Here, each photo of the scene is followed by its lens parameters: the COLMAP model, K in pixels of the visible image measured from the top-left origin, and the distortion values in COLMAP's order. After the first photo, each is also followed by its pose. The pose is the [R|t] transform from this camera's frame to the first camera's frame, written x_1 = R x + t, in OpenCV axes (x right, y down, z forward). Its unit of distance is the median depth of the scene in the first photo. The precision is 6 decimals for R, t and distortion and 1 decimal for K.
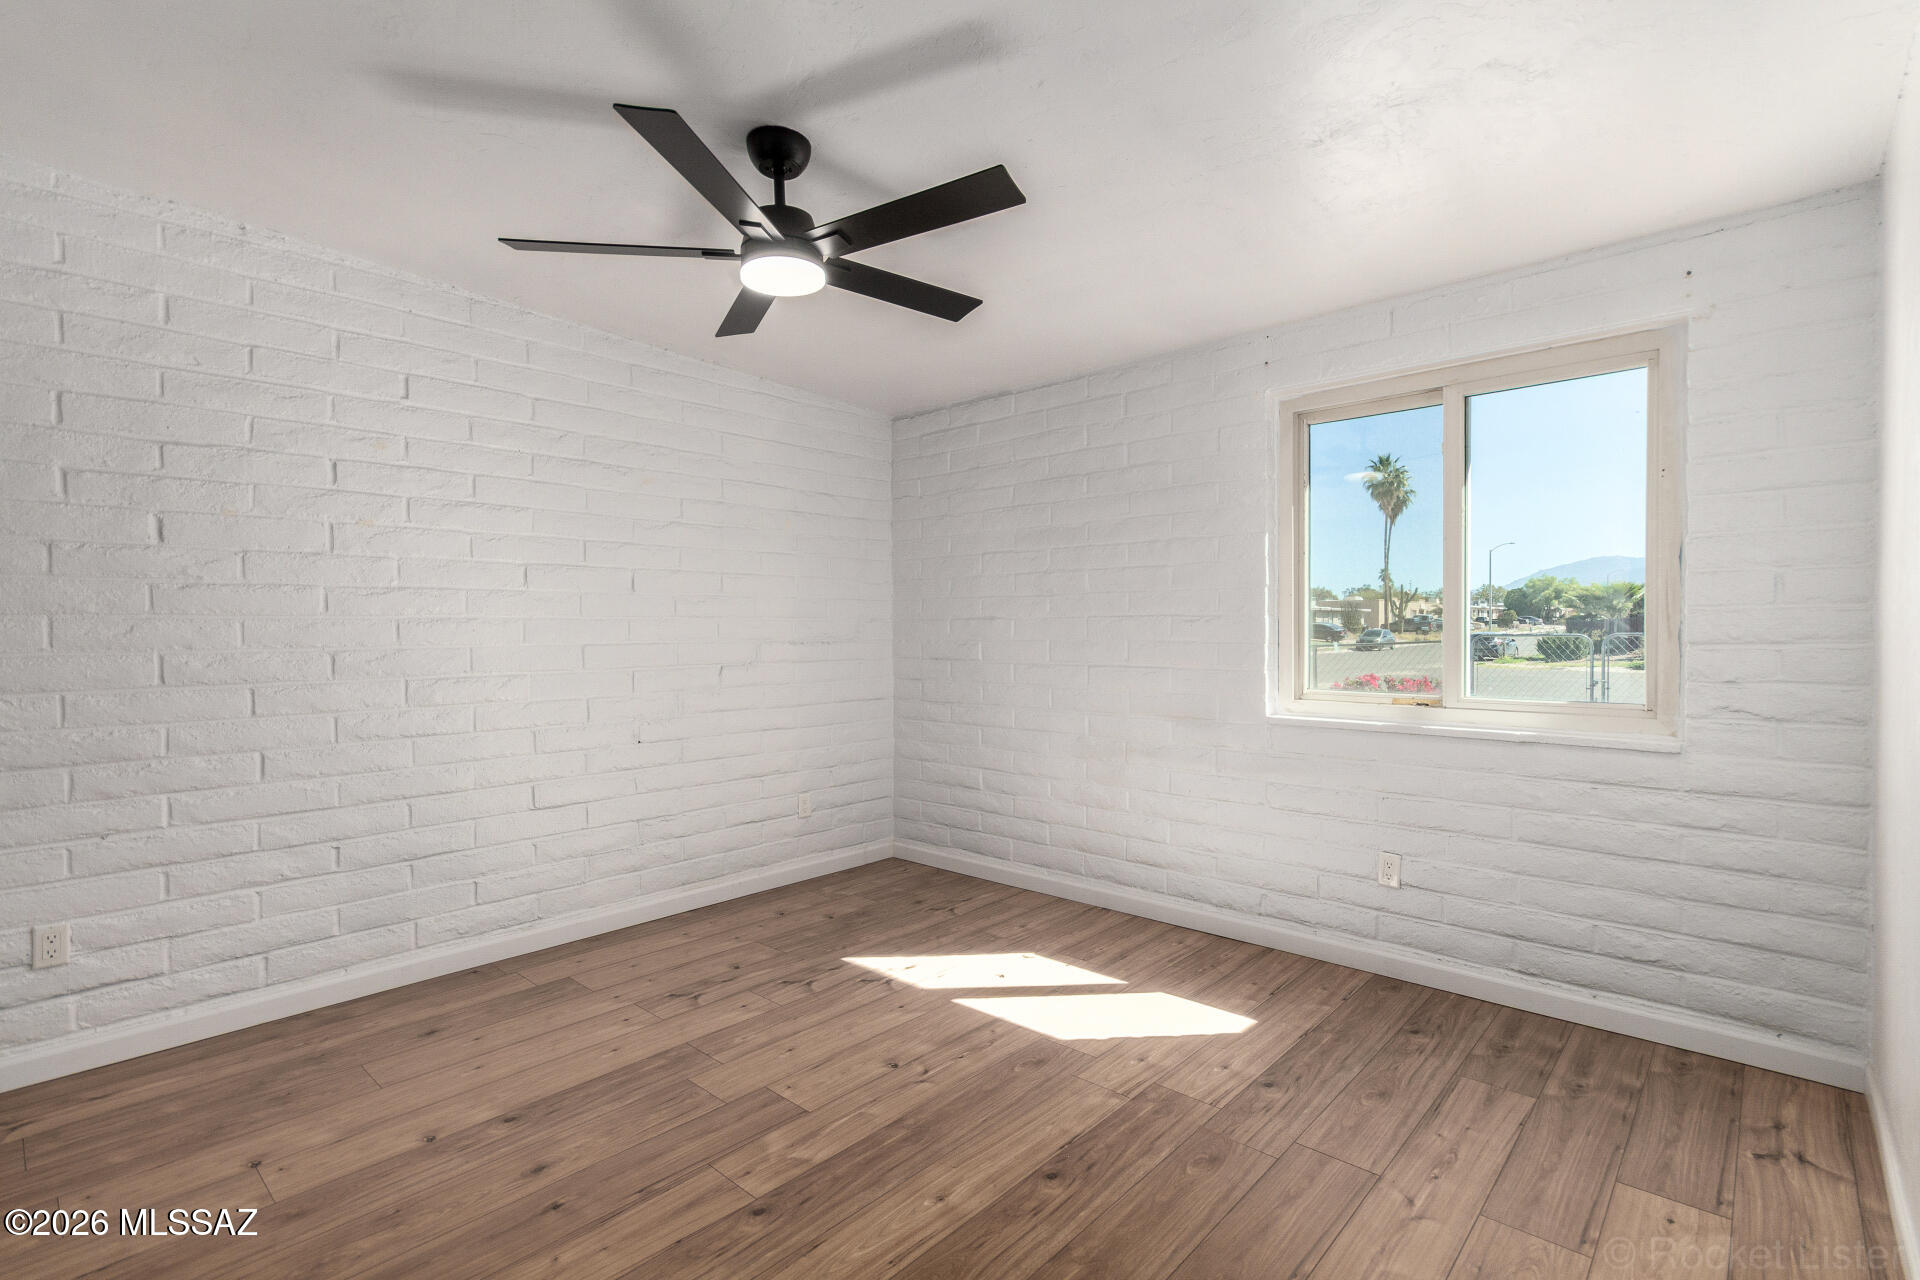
lens RADIAL K [[893.5, 0, 961.1], [0, 893.5, 636.1], [0, 0, 1]] dist [-0.003201, -0.000873]
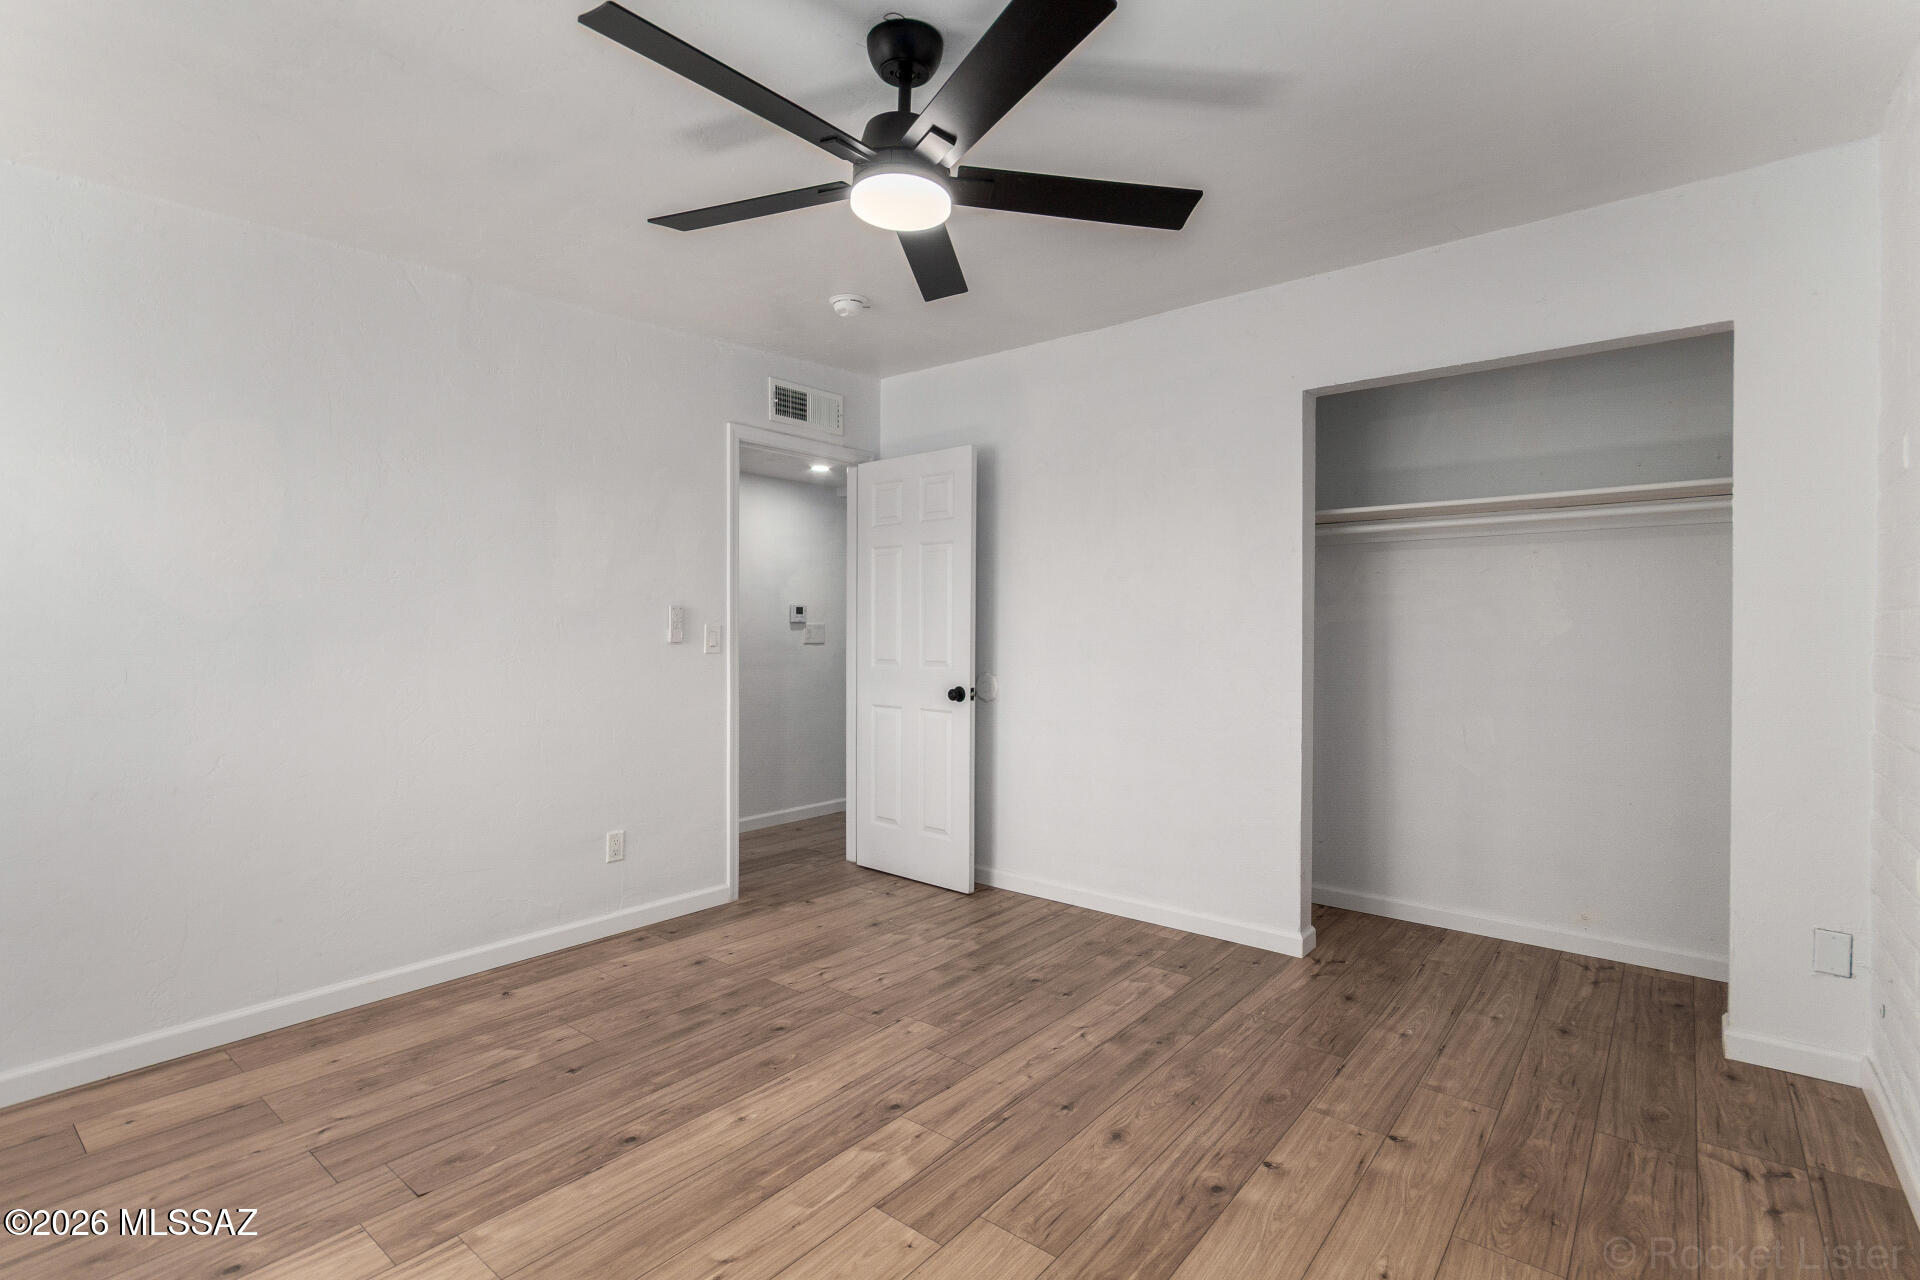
lens RADIAL K [[893.5, 0, 950.7], [0, 893.5, 636.1], [0, 0, 1]] dist [-0.003201, -0.000873]
pose [[-0.998842, -0.000393, -0.048120, -0.222537], [-0.001044, 0.999908, 0.013504, -0.010640], [0.048110, 0.013538, -0.998750, 2.019167]]
